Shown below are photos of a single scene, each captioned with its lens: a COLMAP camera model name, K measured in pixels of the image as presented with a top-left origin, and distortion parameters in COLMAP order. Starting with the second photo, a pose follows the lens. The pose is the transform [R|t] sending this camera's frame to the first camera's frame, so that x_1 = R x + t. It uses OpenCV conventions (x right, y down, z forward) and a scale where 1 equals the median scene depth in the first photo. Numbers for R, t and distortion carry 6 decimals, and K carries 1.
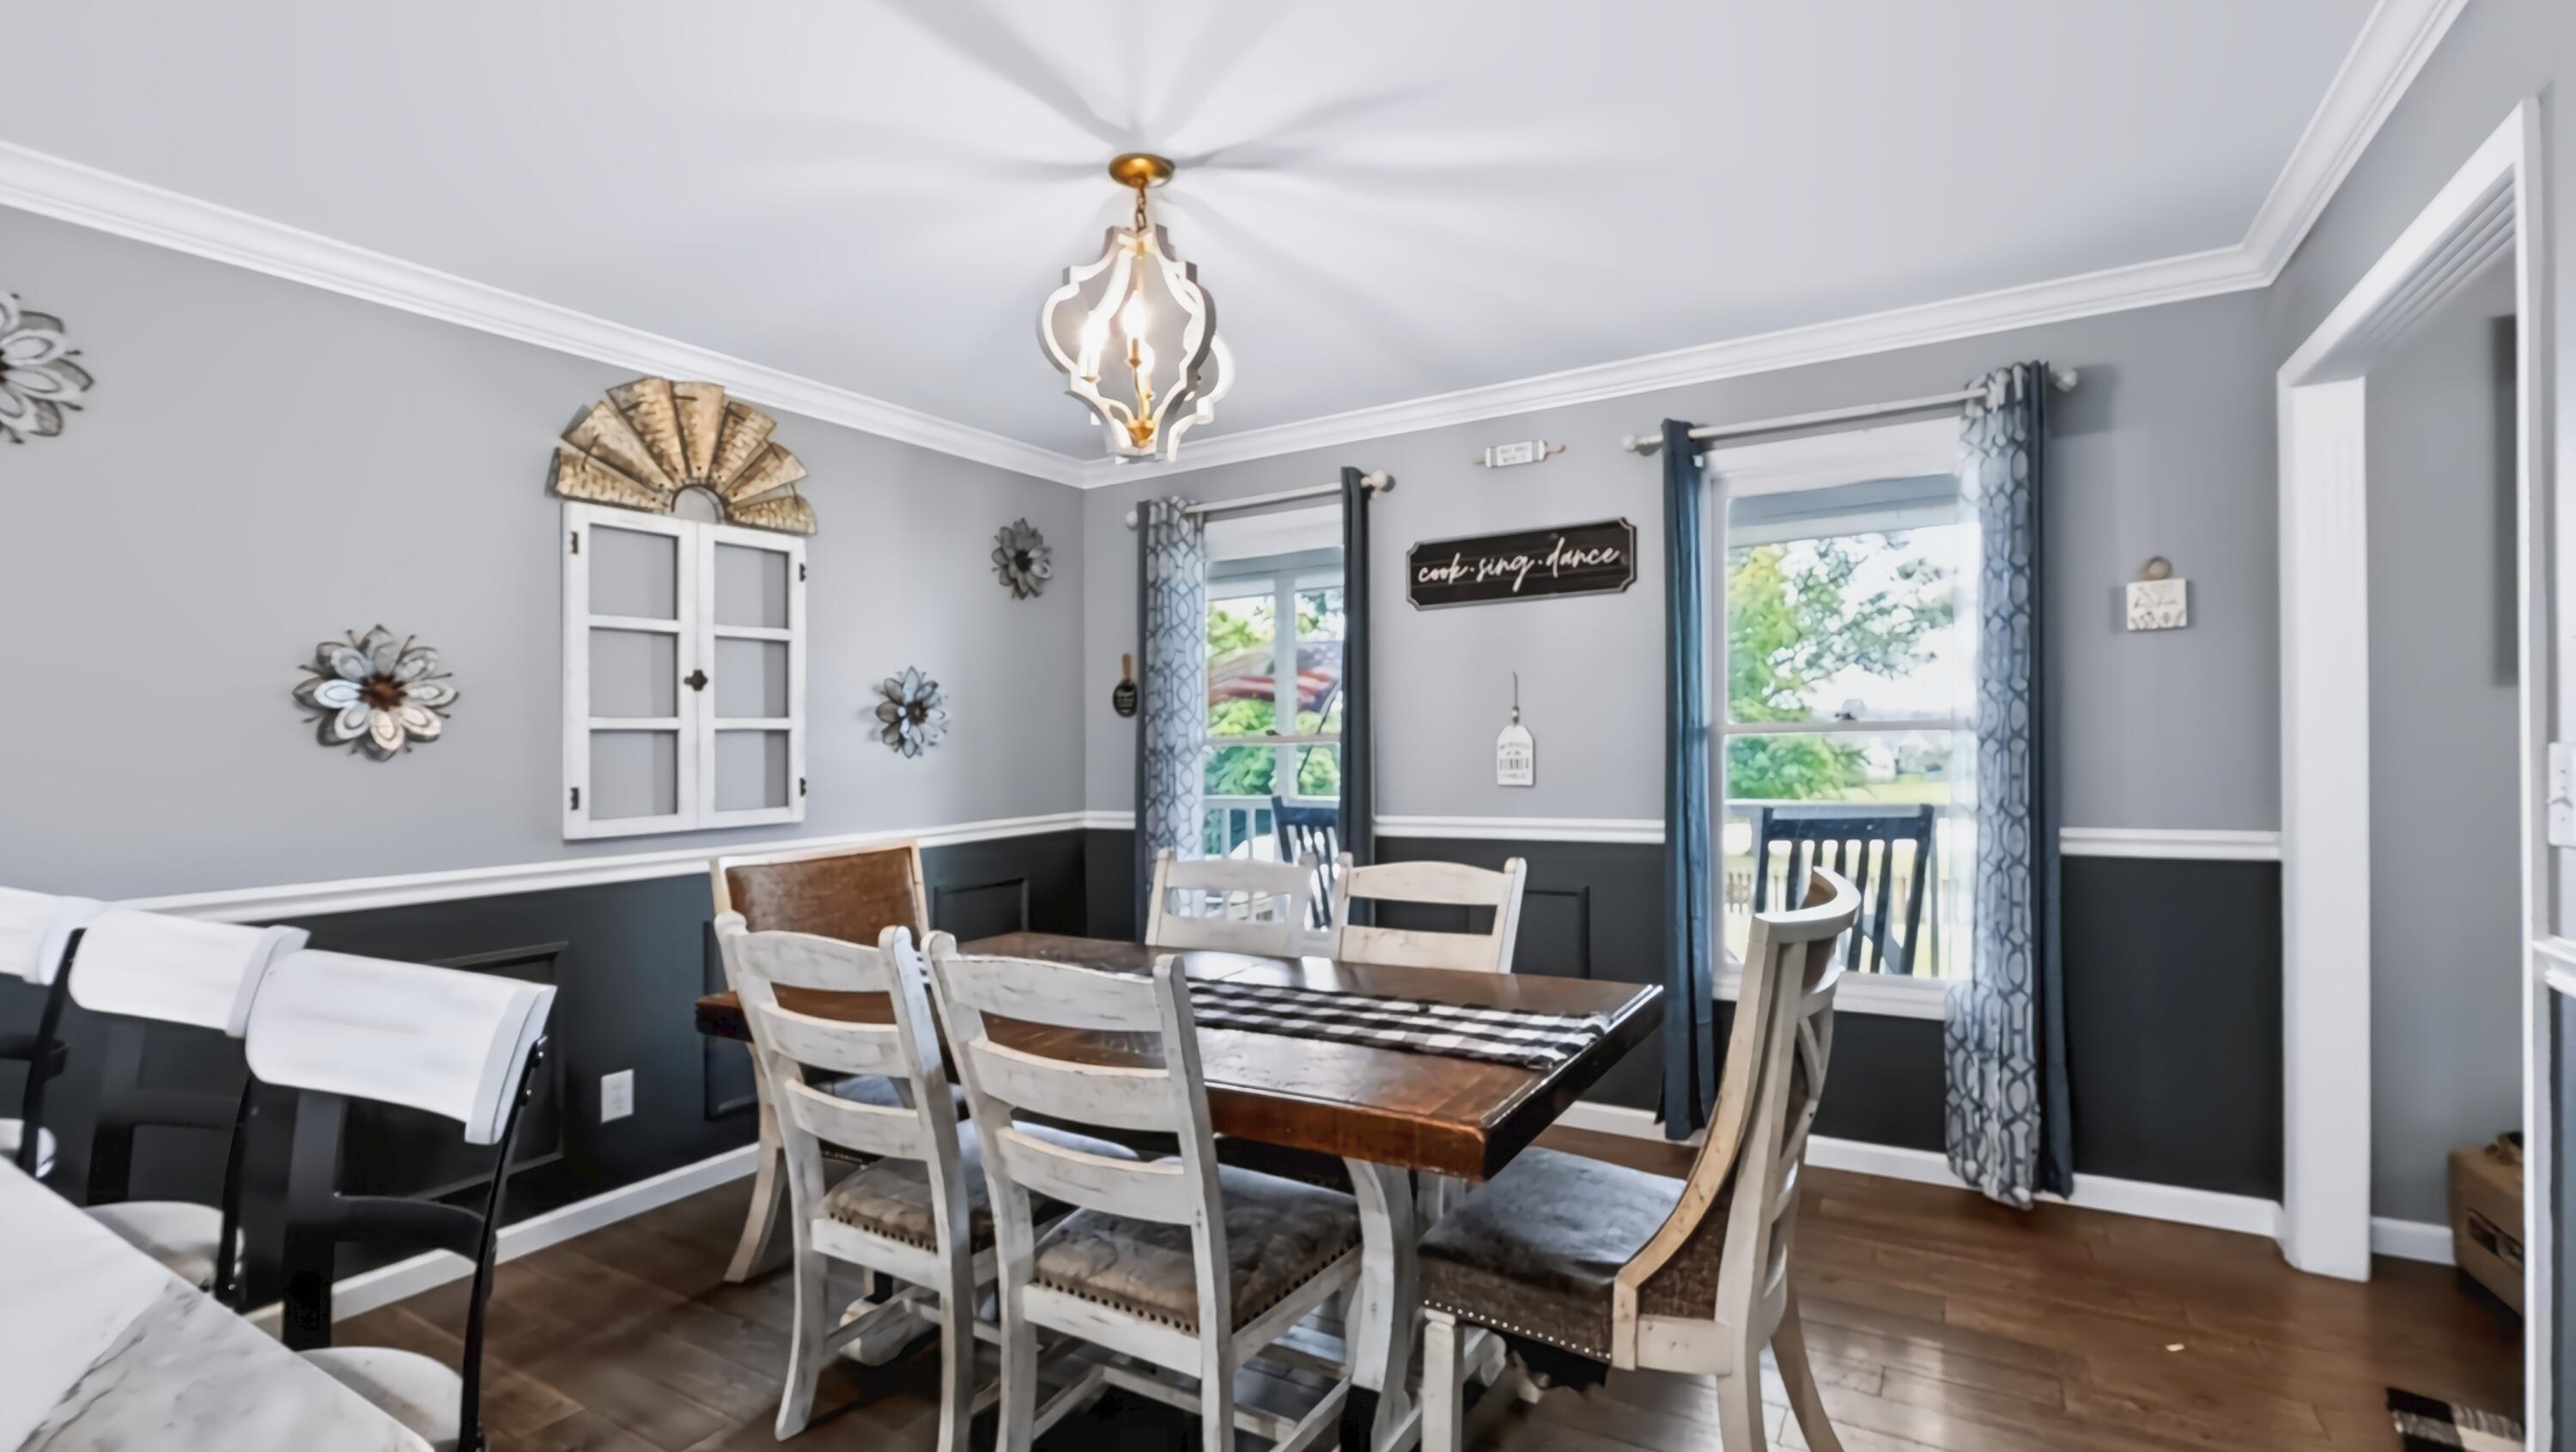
lens RADIAL K [[1128.2, 0, 1304.2], [0, 1128.2, 725.8], [0, 0, 1]] dist [-0.002541, -0.000837]
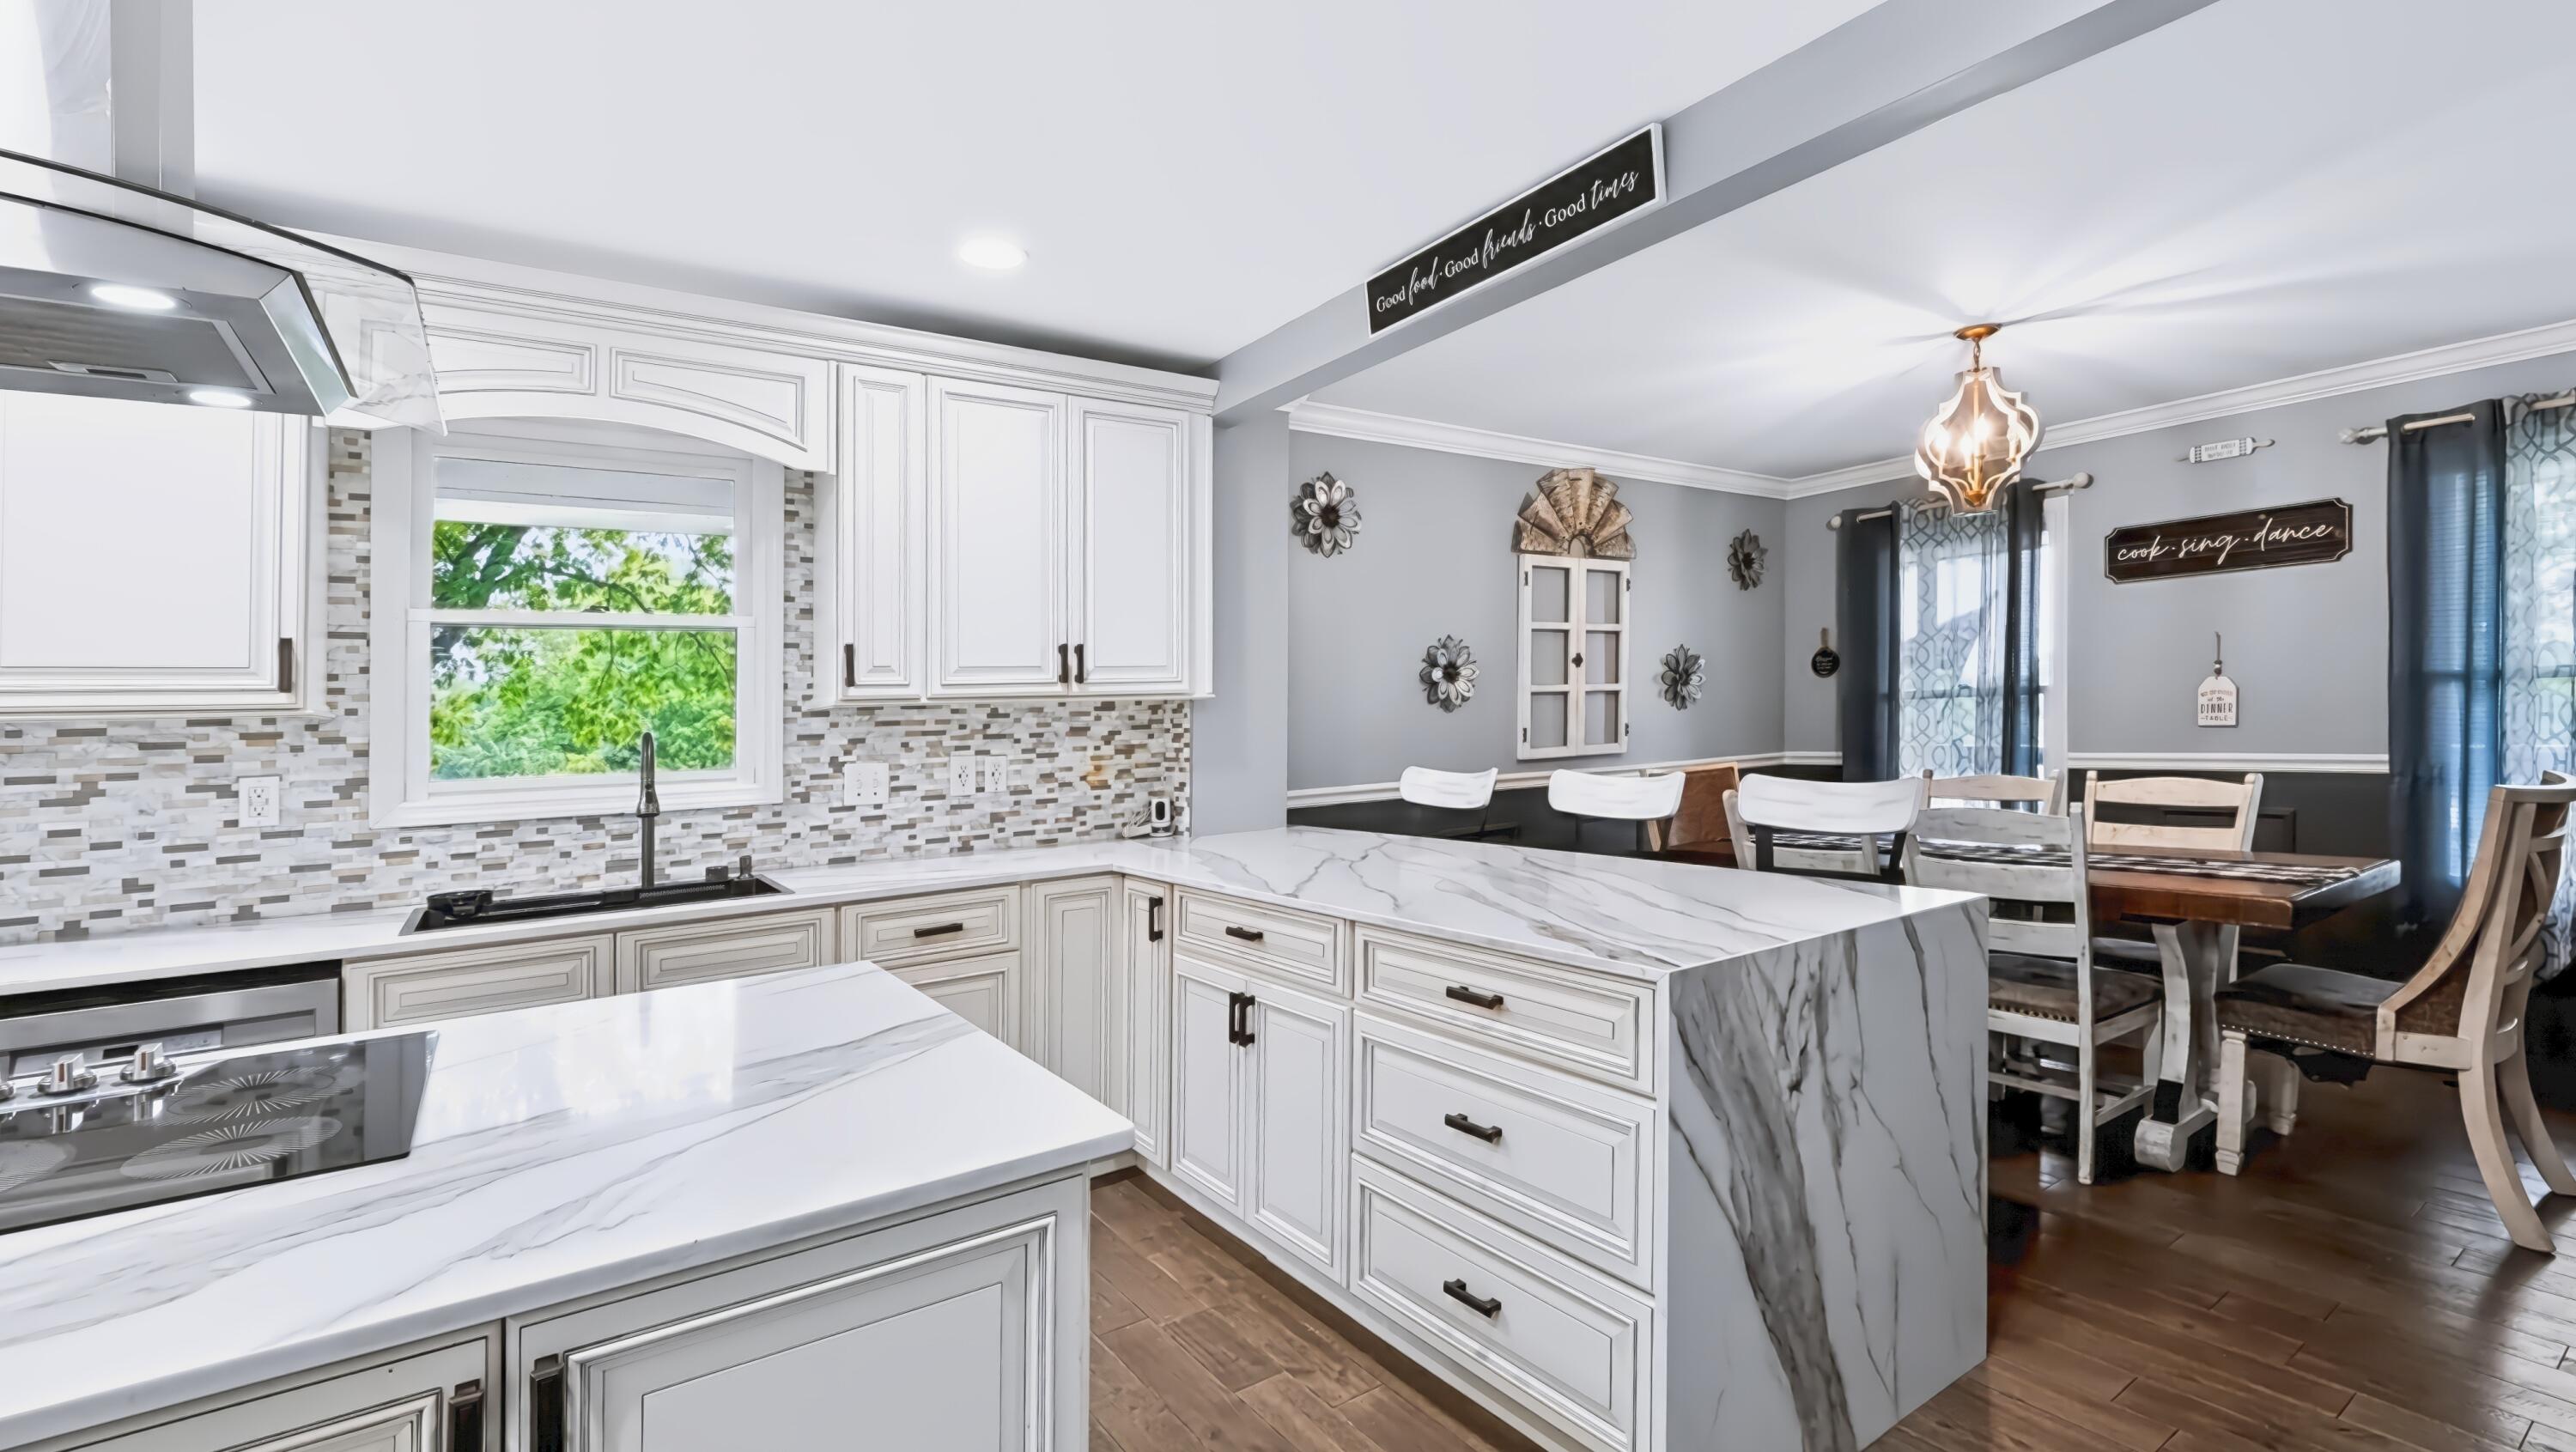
lens RADIAL K [[1128.2, 0, 1304.2], [0, 1128.2, 725.8], [0, 0, 1]] dist [-0.002541, -0.000837]
pose [[0.912237, -0.006334, -0.409615, -0.236836], [0.020069, 0.999371, 0.029241, -0.002364], [0.409172, -0.034895, 0.911790, -0.557215]]
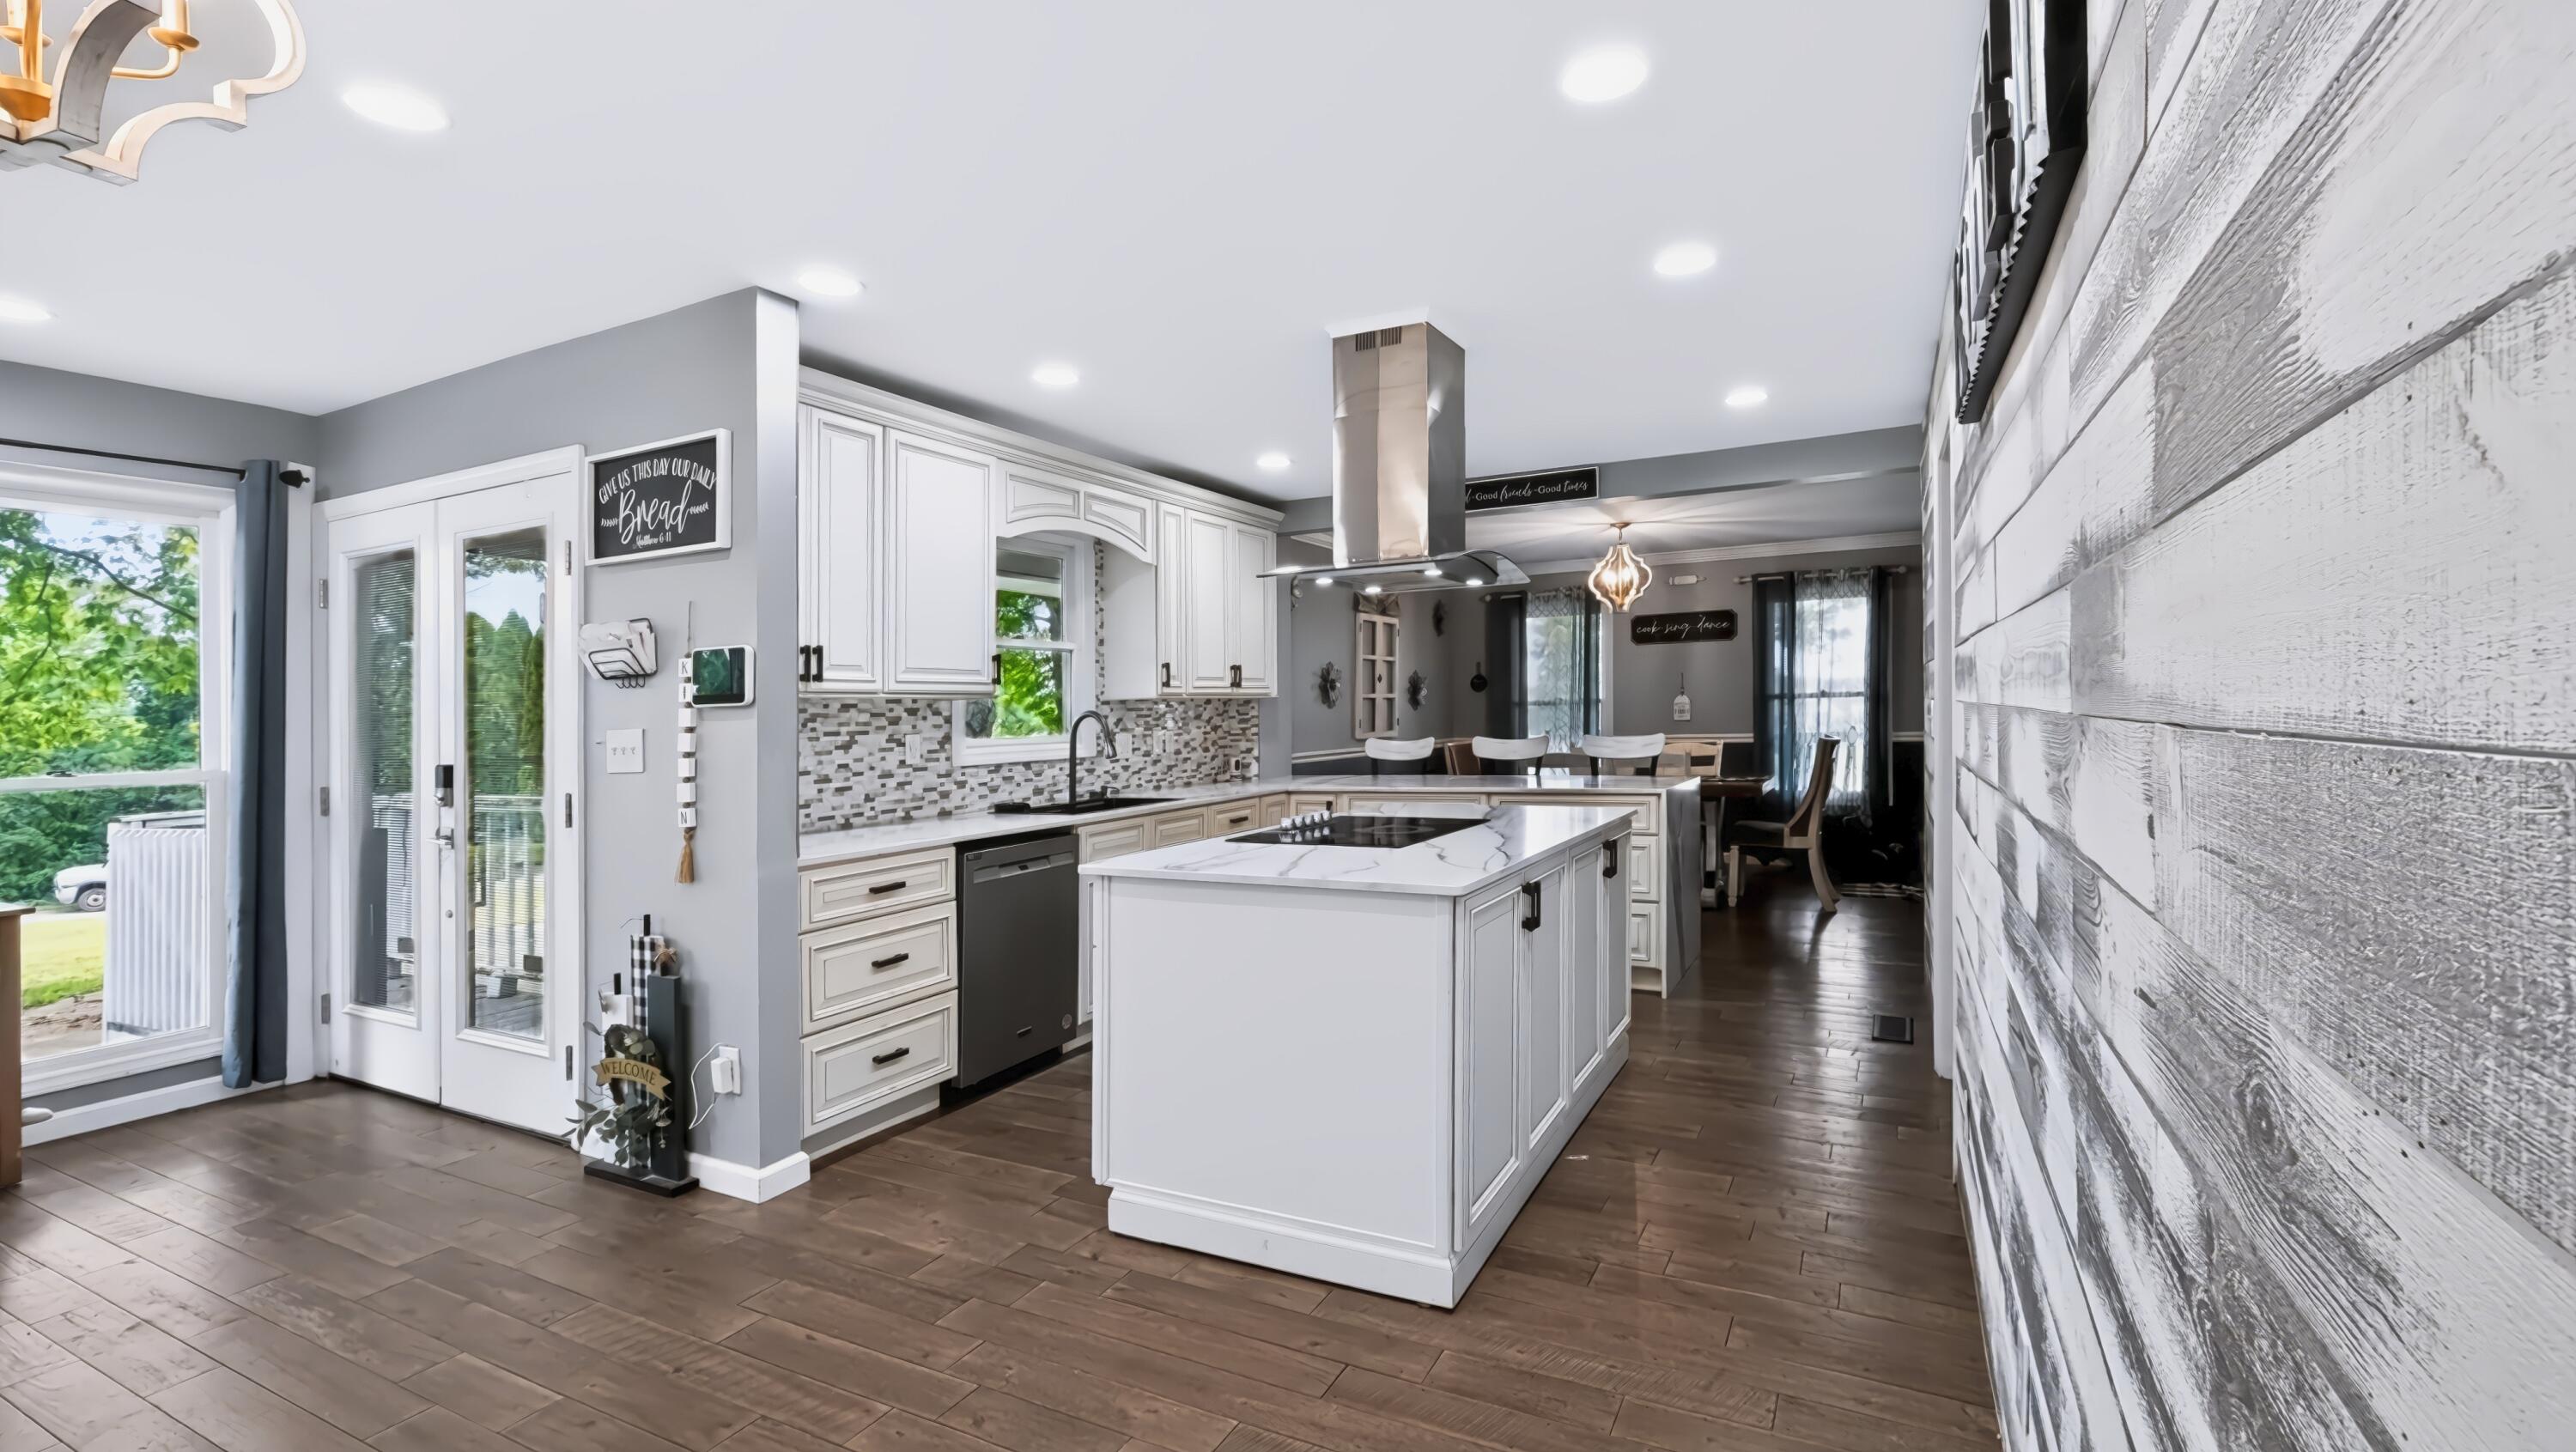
lens RADIAL K [[1128.2, 0, 1304.2], [0, 1128.2, 725.8], [0, 0, 1]] dist [-0.002541, -0.000837]
pose [[0.998273, -0.005170, 0.058509, -0.821637], [0.003627, 0.999644, 0.026445, -0.001652], [-0.058625, -0.026188, 0.997937, -1.449510]]
